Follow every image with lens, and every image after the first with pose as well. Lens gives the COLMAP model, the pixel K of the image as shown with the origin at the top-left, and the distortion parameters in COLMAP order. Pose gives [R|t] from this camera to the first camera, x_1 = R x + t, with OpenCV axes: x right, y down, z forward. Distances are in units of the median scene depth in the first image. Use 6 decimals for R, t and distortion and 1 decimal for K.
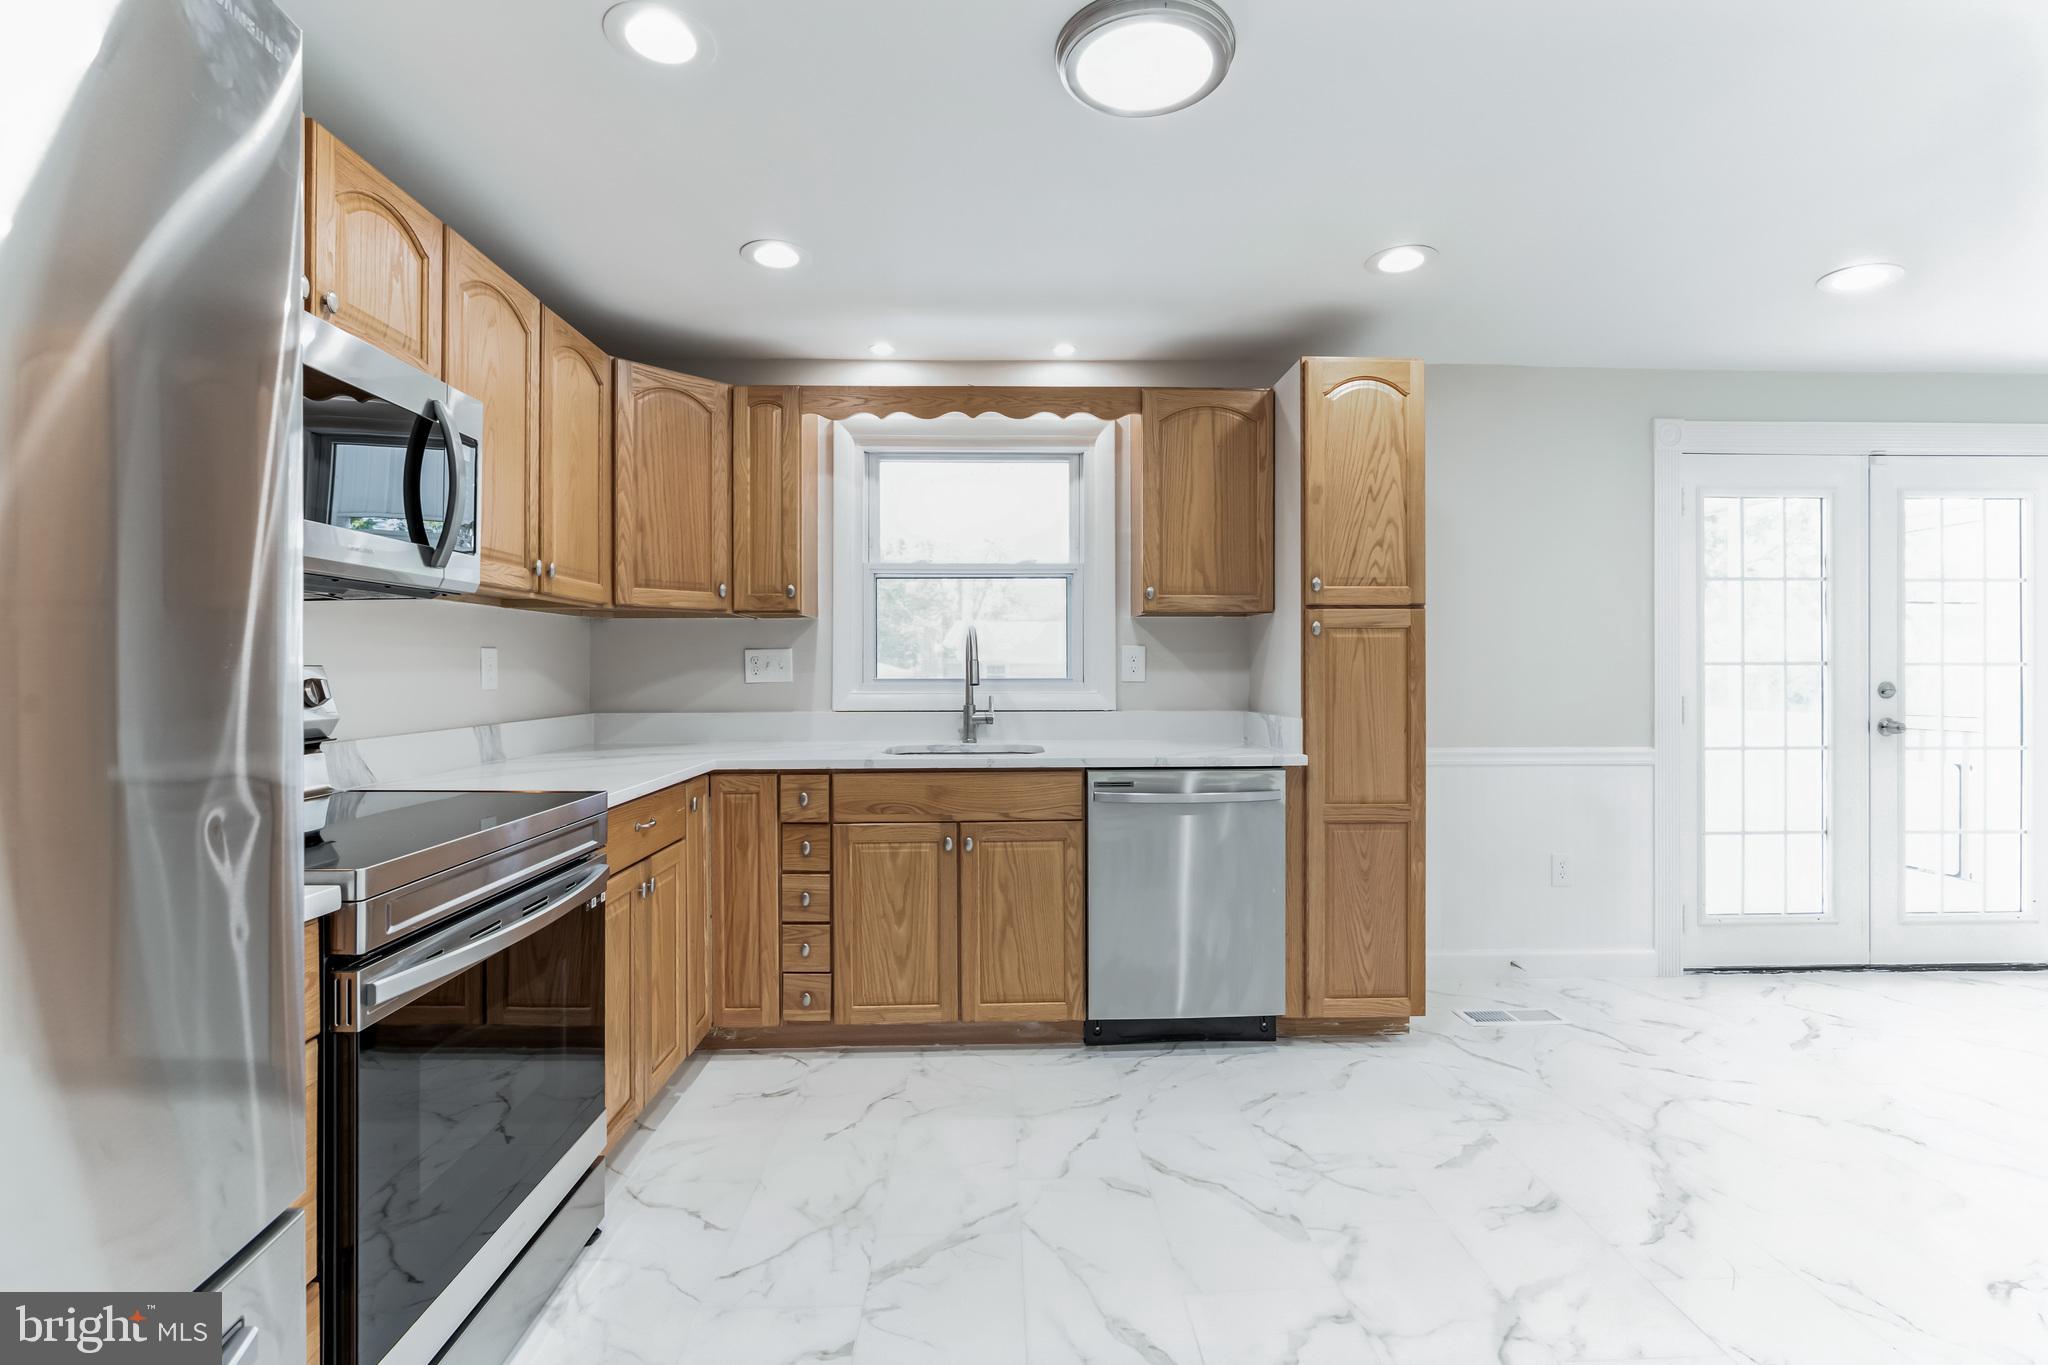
lens RADIAL K [[933.2, 0, 1025.0], [0, 933.2, 674.7], [0, 0, 1]] dist [-0.002887, -0.000165]
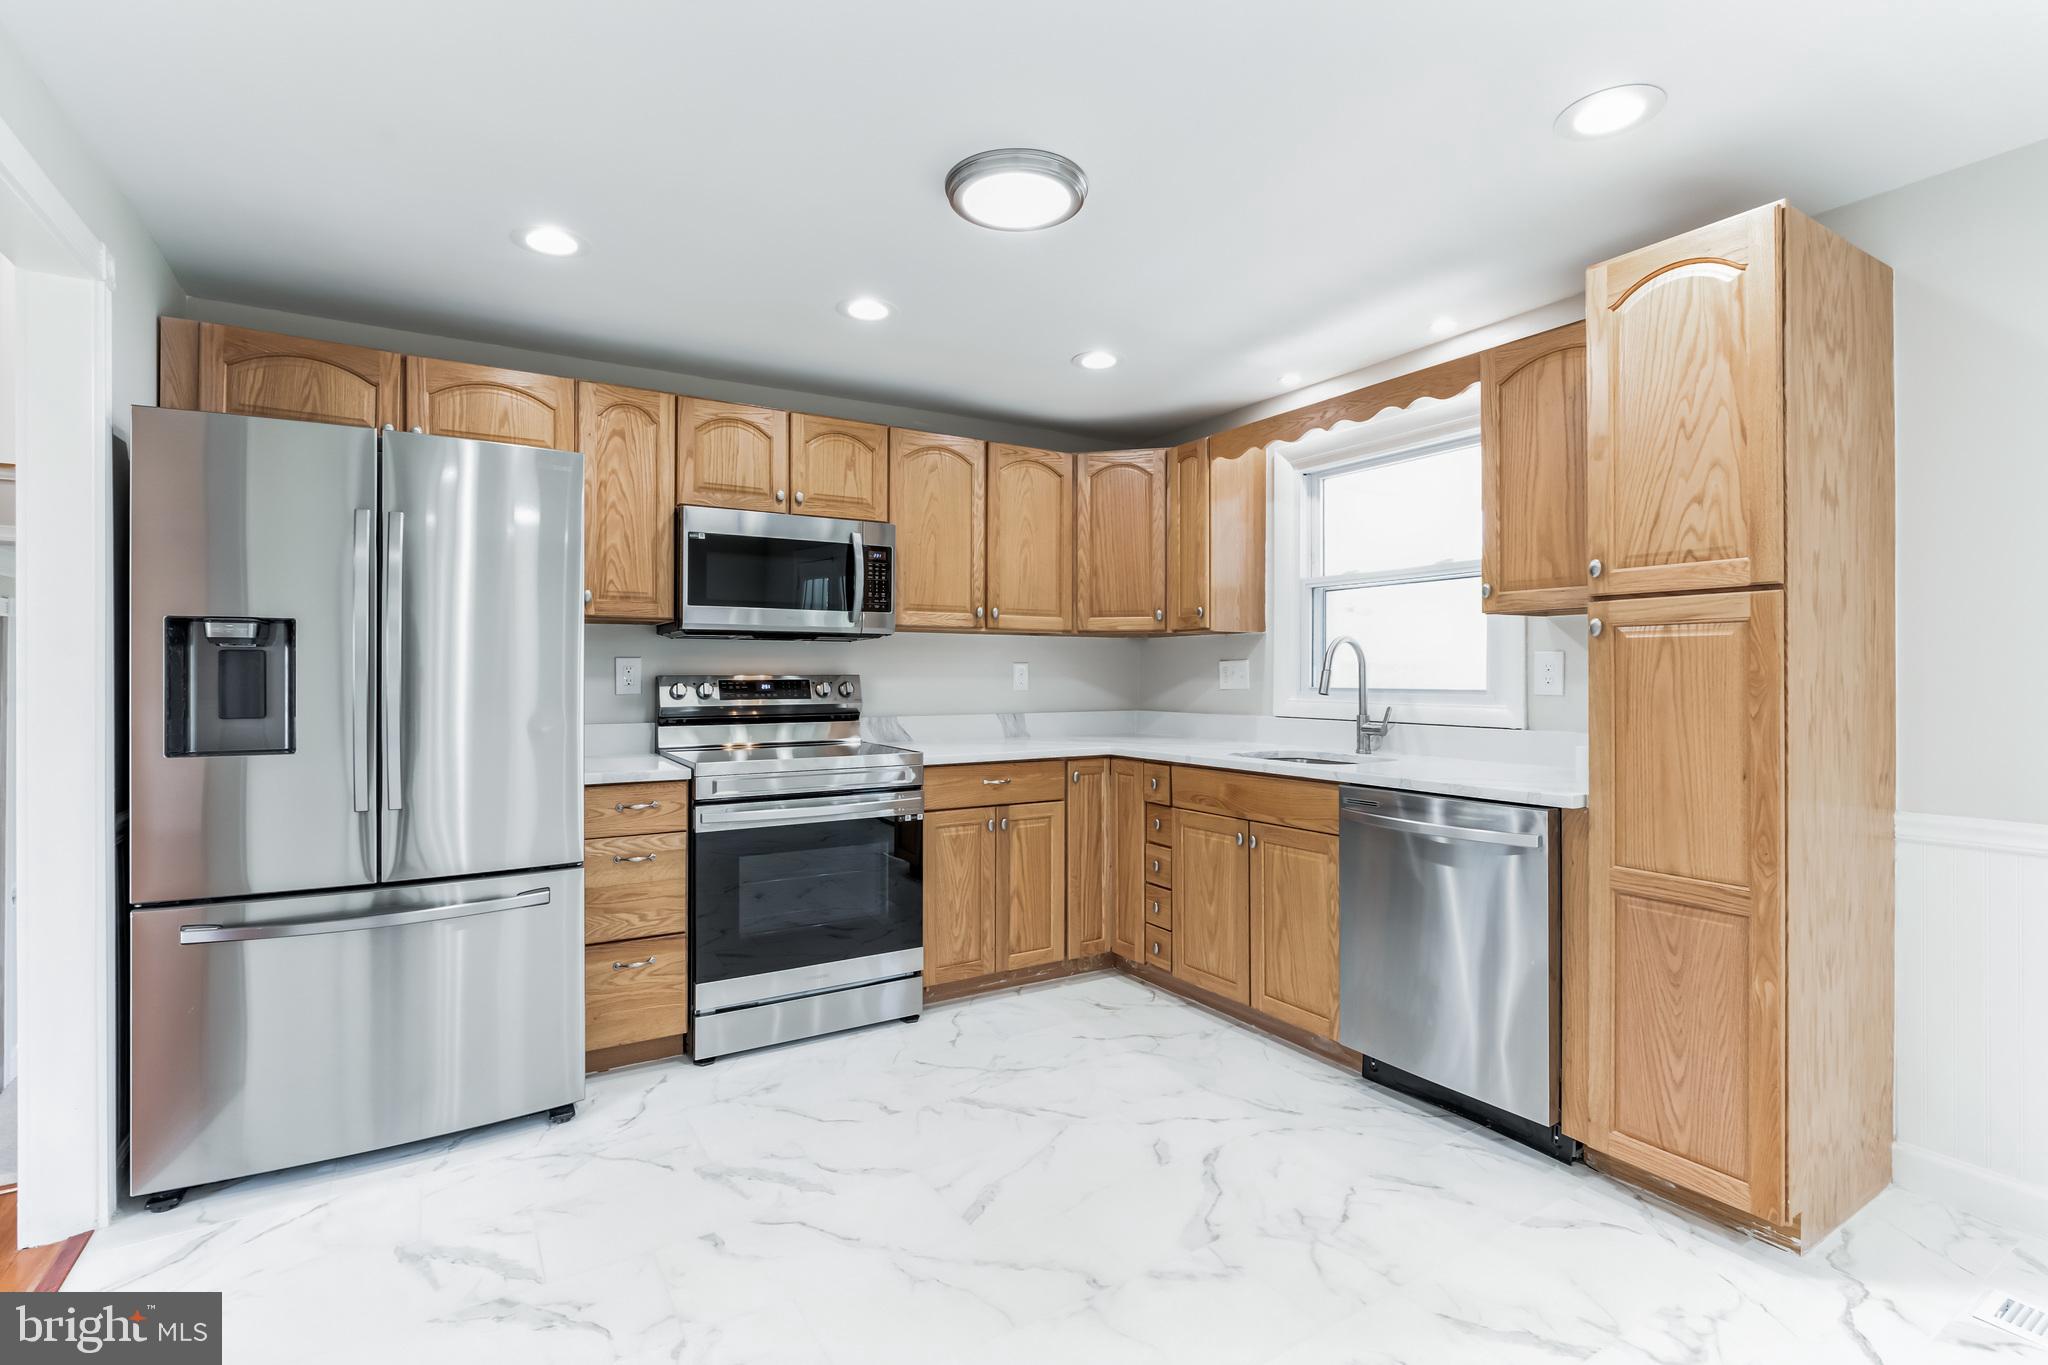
lens RADIAL K [[949.8, 0, 1024.0], [0, 949.8, 682.5], [0, 0, 1]] dist [-0.000465, -0.000028]
pose [[0.495541, 0.009850, -0.868529, 0.740470], [-0.007219, 0.999948, 0.007222, -0.007767], [0.868554, 0.002691, 0.495586, 0.225620]]
